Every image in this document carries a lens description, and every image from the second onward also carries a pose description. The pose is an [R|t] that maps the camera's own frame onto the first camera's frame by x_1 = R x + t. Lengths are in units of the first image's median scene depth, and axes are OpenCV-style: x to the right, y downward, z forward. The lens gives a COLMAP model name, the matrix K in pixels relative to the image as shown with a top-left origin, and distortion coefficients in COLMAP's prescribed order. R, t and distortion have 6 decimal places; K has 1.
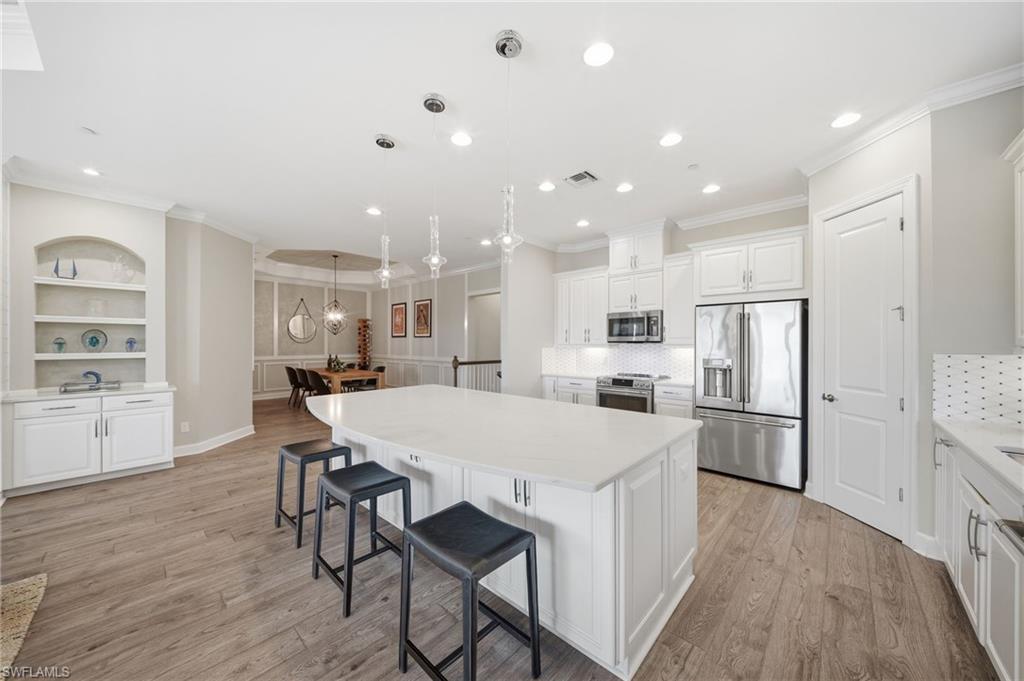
lens RADIAL K [[358.4, 0, 513.7], [0, 358.4, 341.2], [0, 0, 1]] dist [-0.001037, -0.001336]
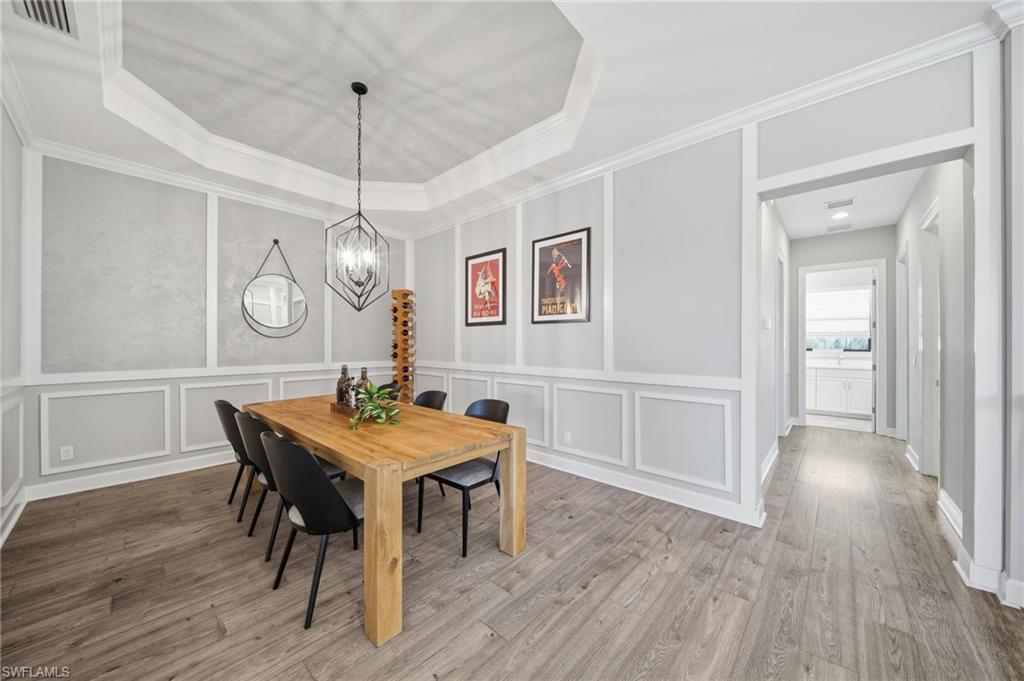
lens RADIAL K [[358.4, 0, 513.3], [0, 358.4, 349.3], [0, 0, 1]] dist [-0.001037, -0.001336]
pose [[0.999998, -0.002034, -0.000397, -0.666244], [0.002043, 0.999737, 0.022847, 0.022620], [0.000351, -0.022847, 0.999739, 1.248876]]
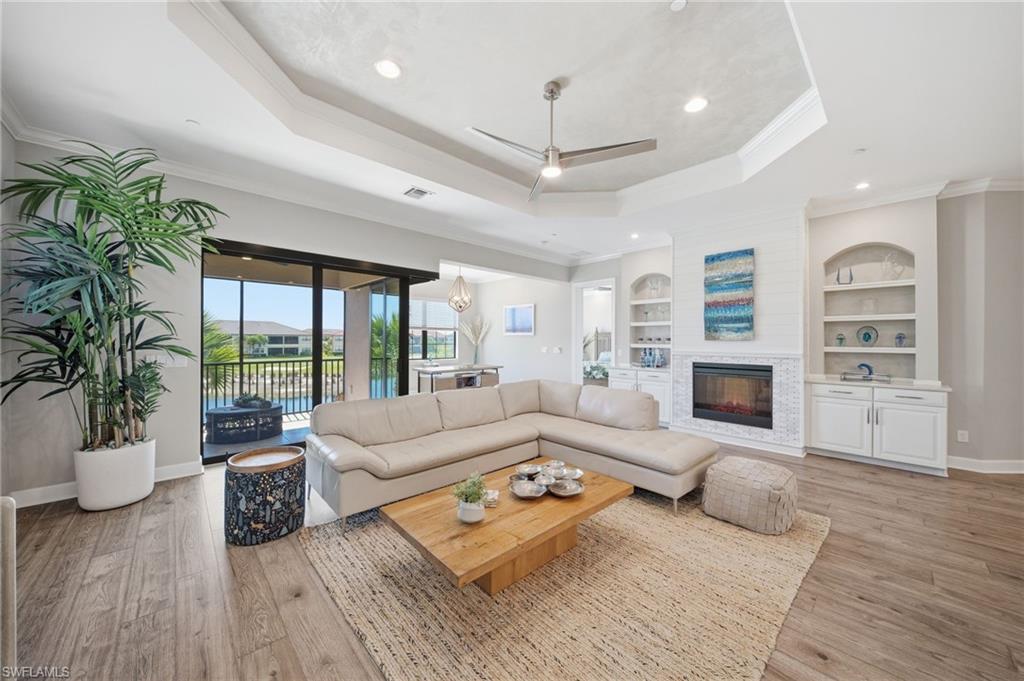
lens RADIAL K [[358.4, 0, 509.5], [0, 358.4, 342.0], [0, 0, 1]] dist [-0.001037, -0.001336]
pose [[-0.082177, 0.003387, -0.996612, 0.026798], [0.002033, 0.999993, 0.003231, 0.009260], [0.996616, -0.001760, -0.082184, -0.018524]]
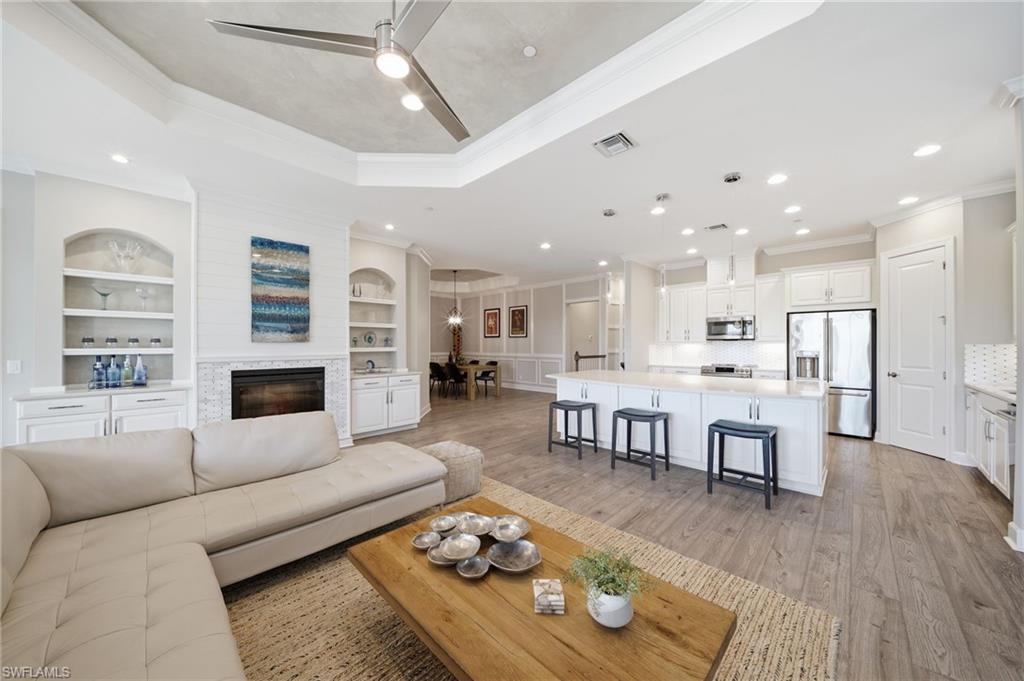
lens RADIAL K [[358.4, 0, 513.8], [0, 358.4, 342.1], [0, 0, 1]] dist [-0.001037, -0.001336]
pose [[0.999680, -0.002862, -0.025137, -0.514809], [0.002844, 0.999996, -0.000756, 0.012365], [0.025139, 0.000684, 0.999684, -0.416606]]
